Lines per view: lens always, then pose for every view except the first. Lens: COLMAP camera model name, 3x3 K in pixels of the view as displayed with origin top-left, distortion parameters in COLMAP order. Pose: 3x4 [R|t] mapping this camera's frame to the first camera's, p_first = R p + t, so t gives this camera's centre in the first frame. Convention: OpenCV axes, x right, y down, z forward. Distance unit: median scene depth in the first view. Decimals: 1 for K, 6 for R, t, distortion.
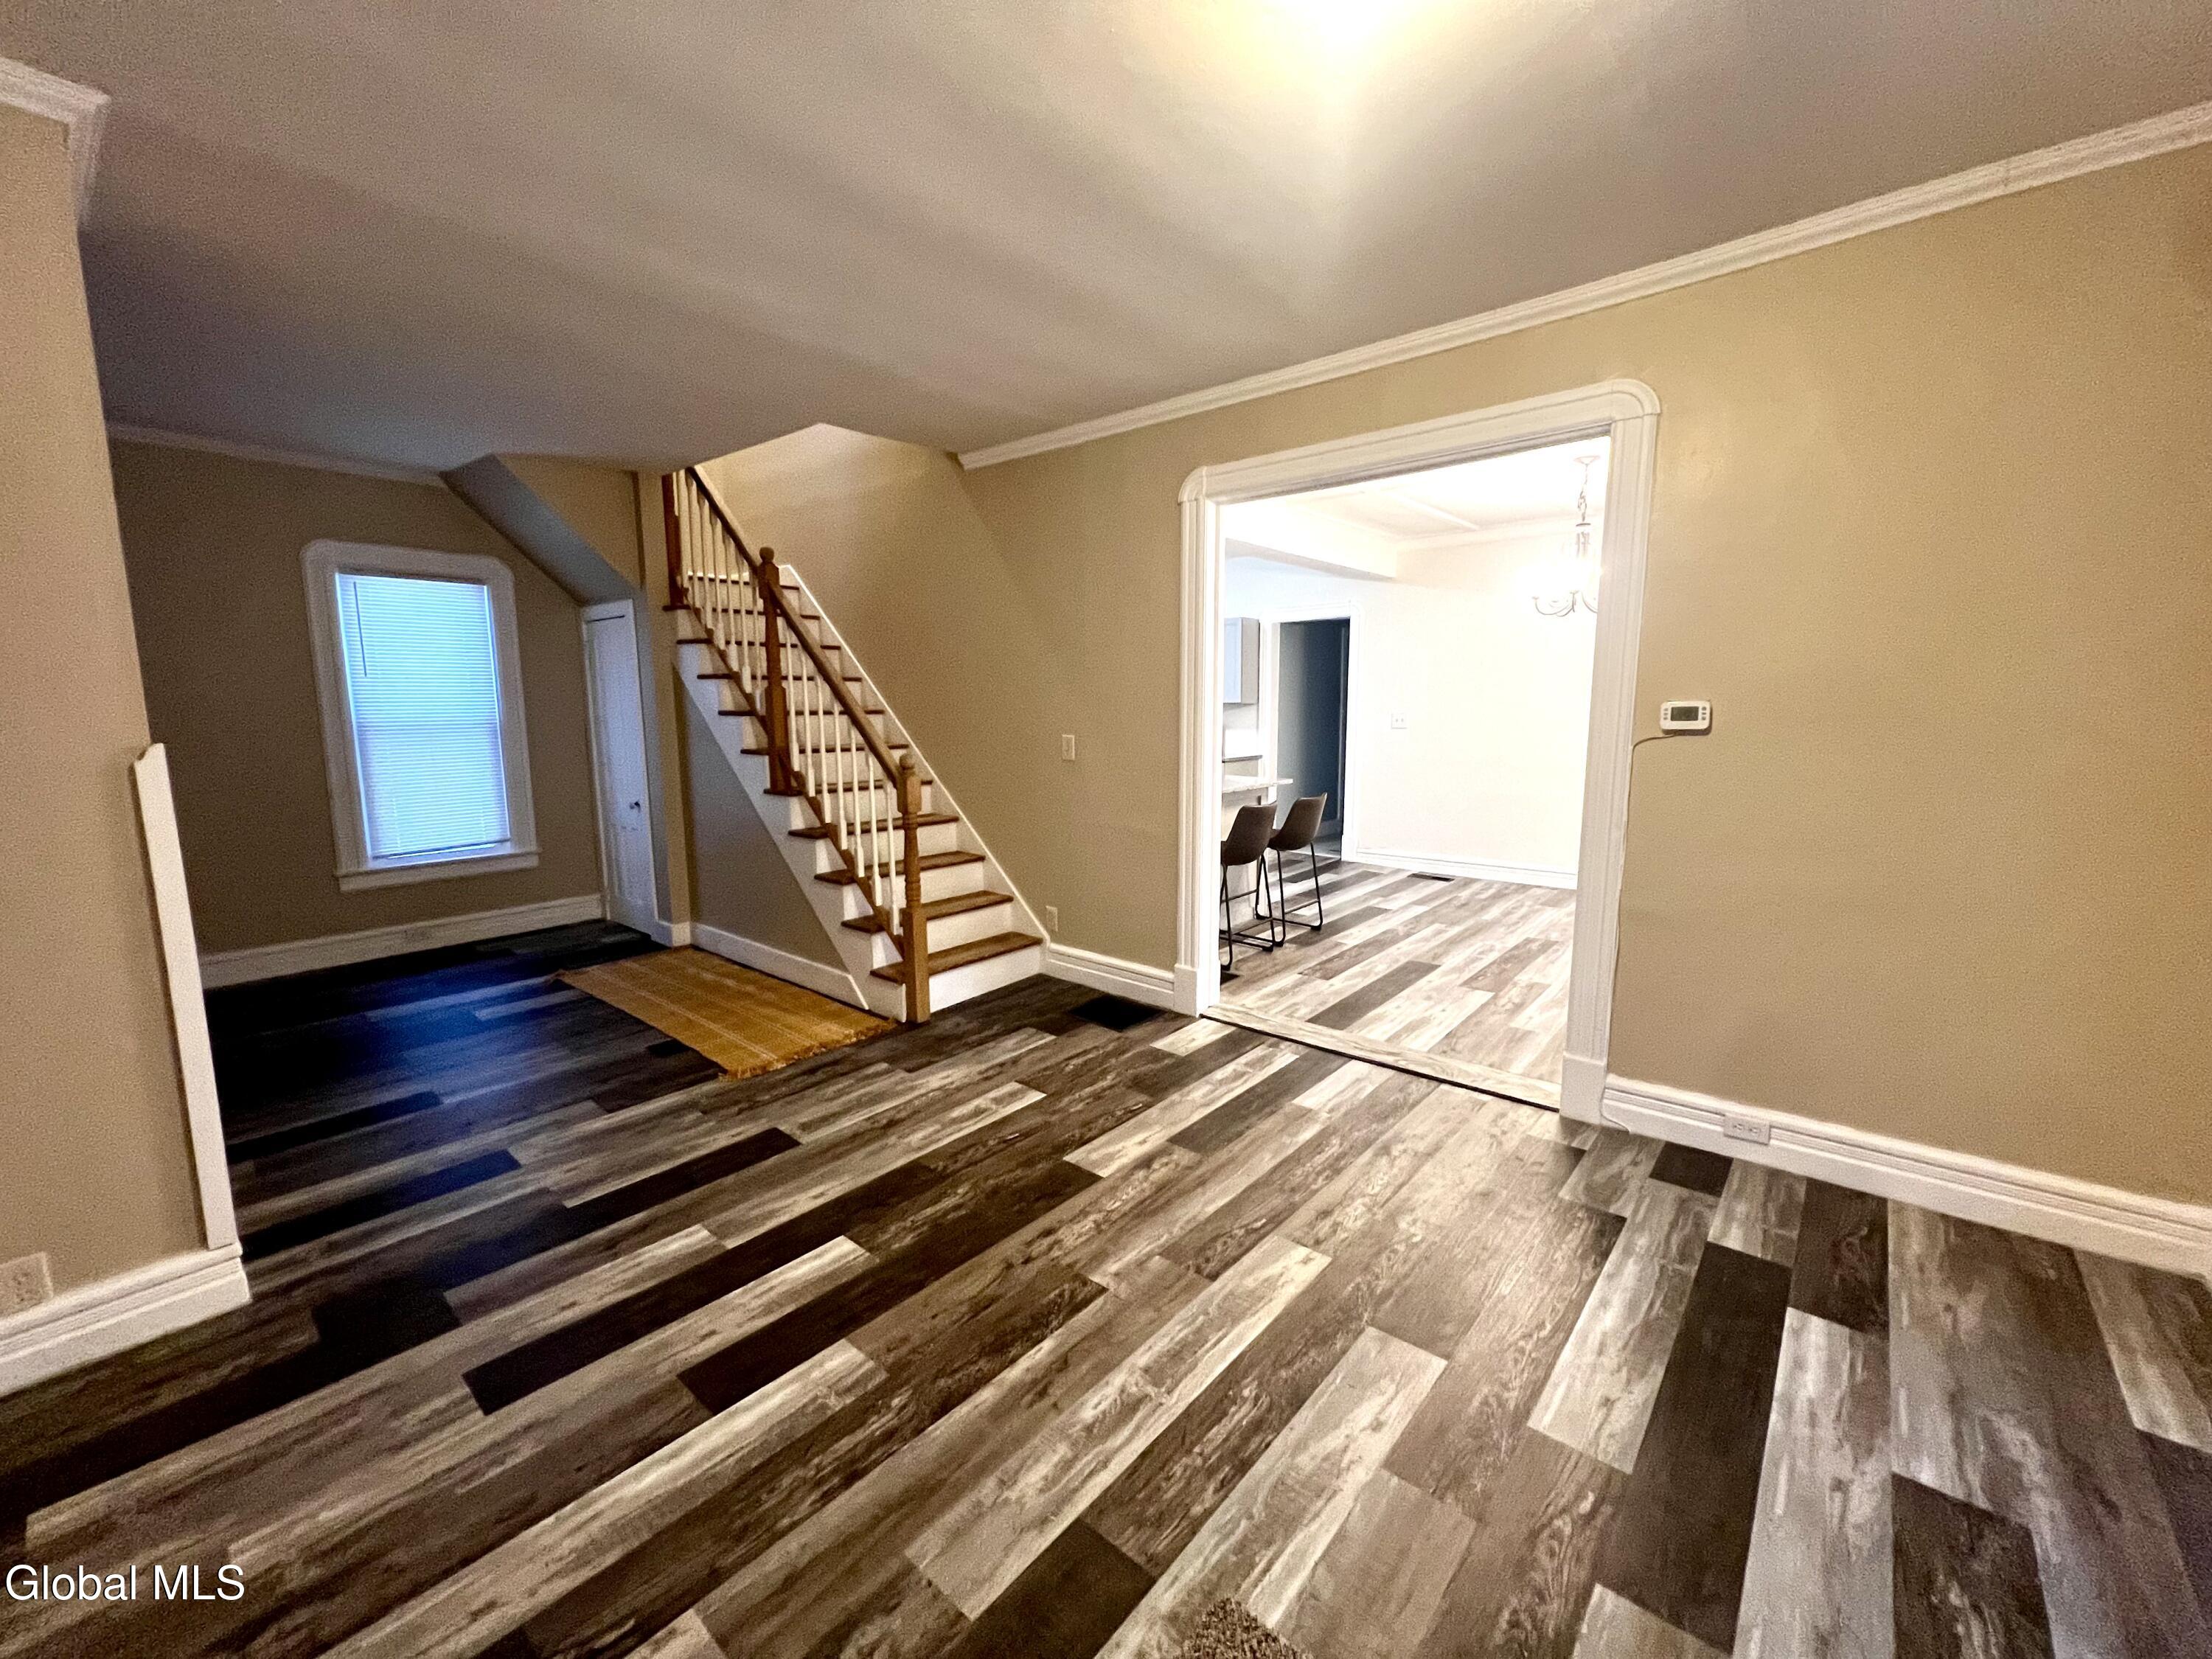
lens RADIAL K [[884.9, 0, 1101.9], [0, 884.9, 824.3], [0, 0, 1]] dist [-0.001892, 0.000418]
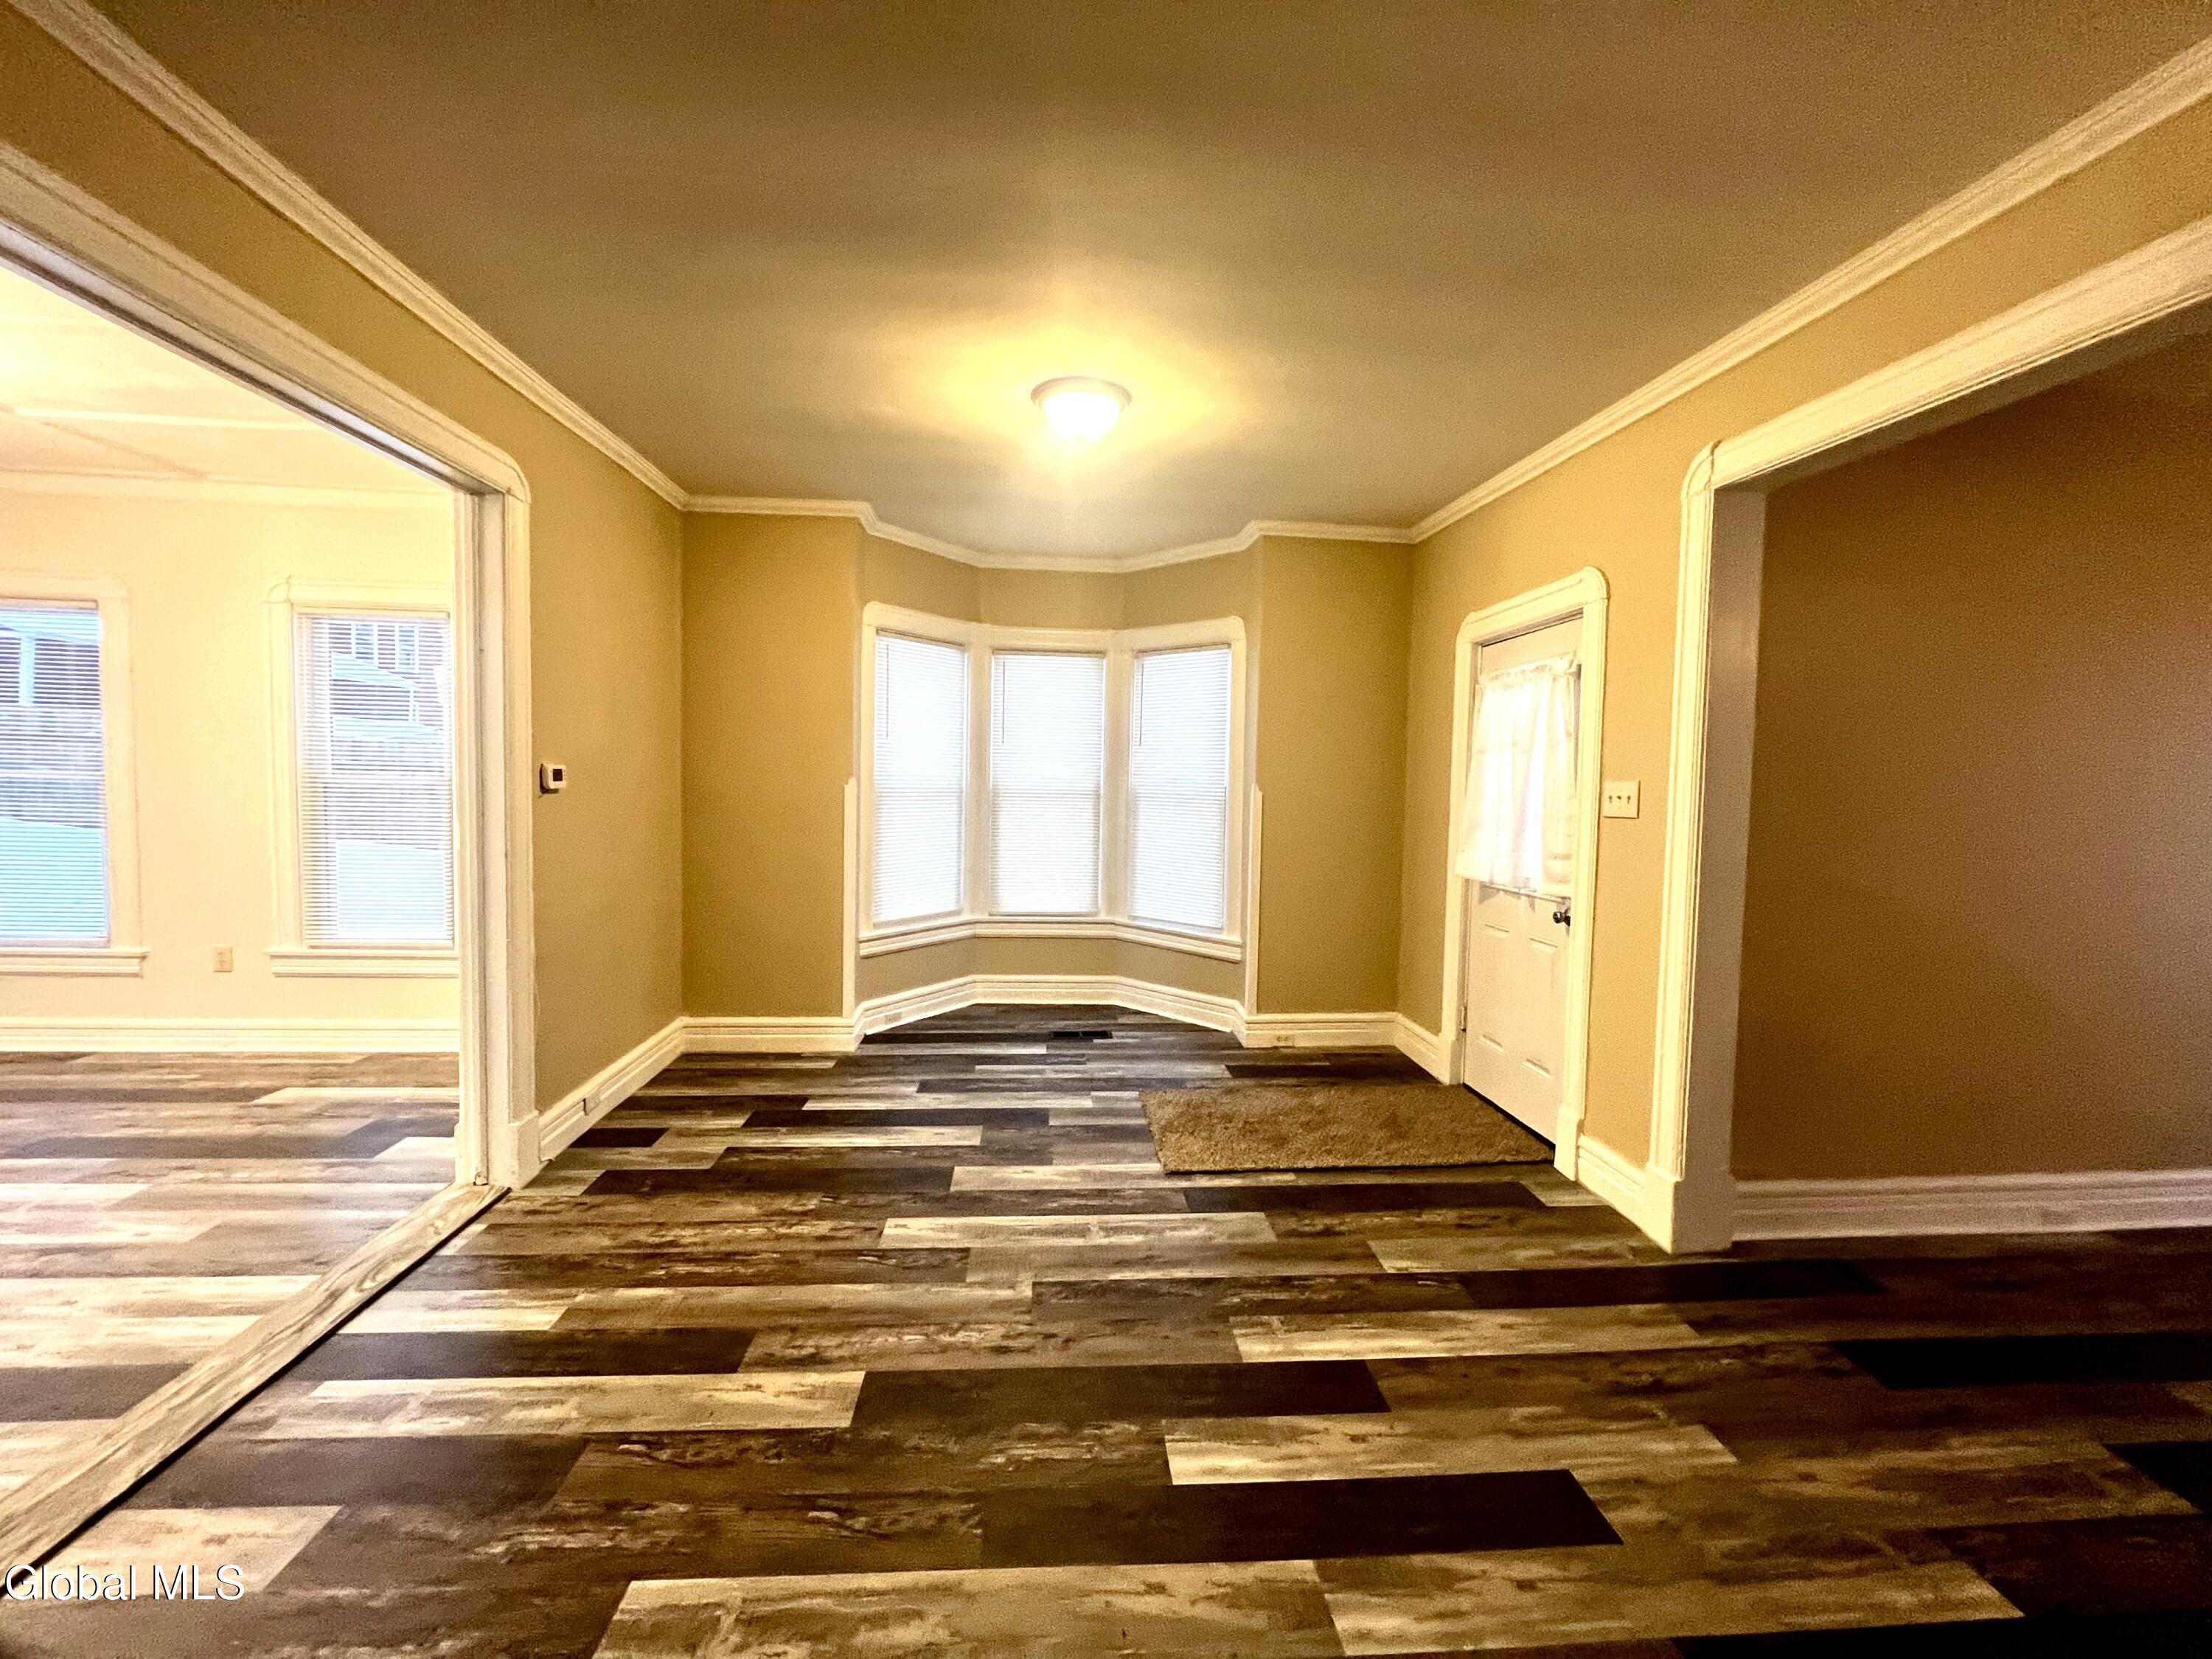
lens RADIAL K [[884.9, 0, 1101.9], [0, 884.9, 824.3], [0, 0, 1]] dist [-0.001892, 0.000418]
pose [[-0.707962, -0.044429, 0.704851, -0.866680], [0.075598, 0.987518, 0.138177, -0.217120], [-0.702192, 0.151110, -0.695767, 1.706454]]
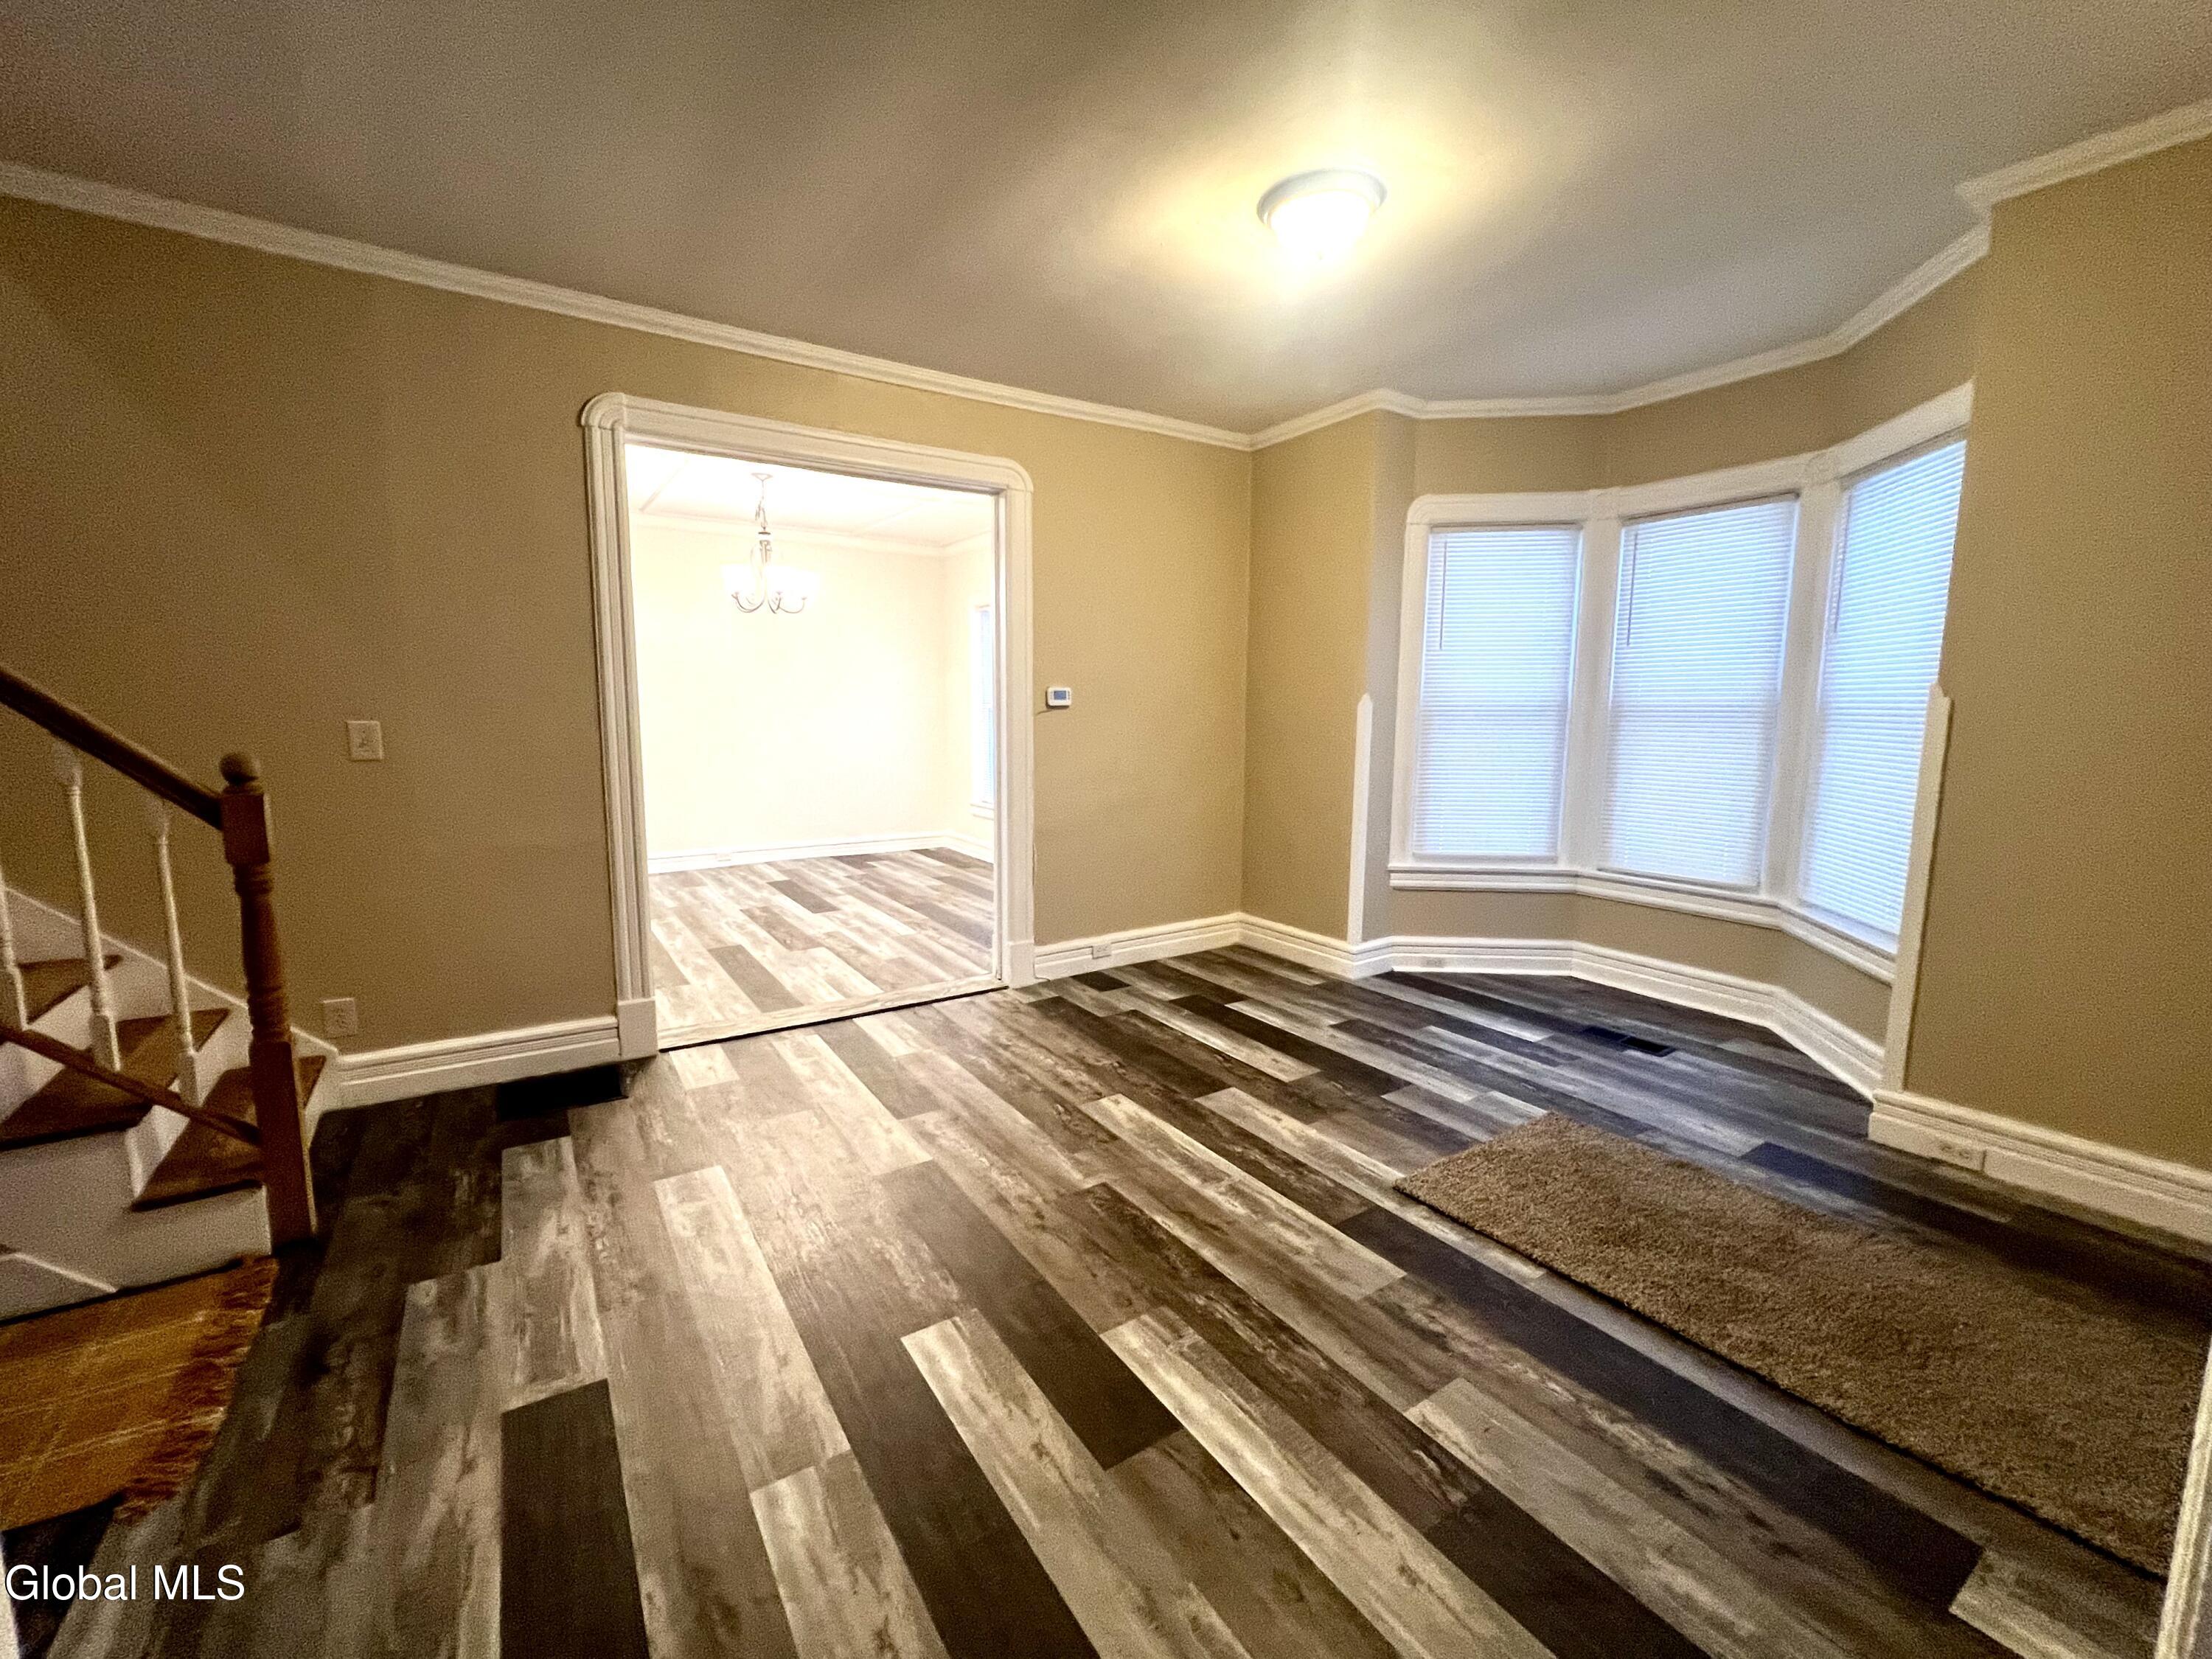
lens RADIAL K [[912.8, 0, 1099.1], [0, 912.8, 828.5], [0, 0, 1]] dist [-0.000077, -0.000401]
pose [[0.277660, -0.120473, 0.953096, -1.114618], [0.122037, 0.988492, 0.089395, -0.038574], [-0.952896, 0.091492, 0.289167, 0.645286]]
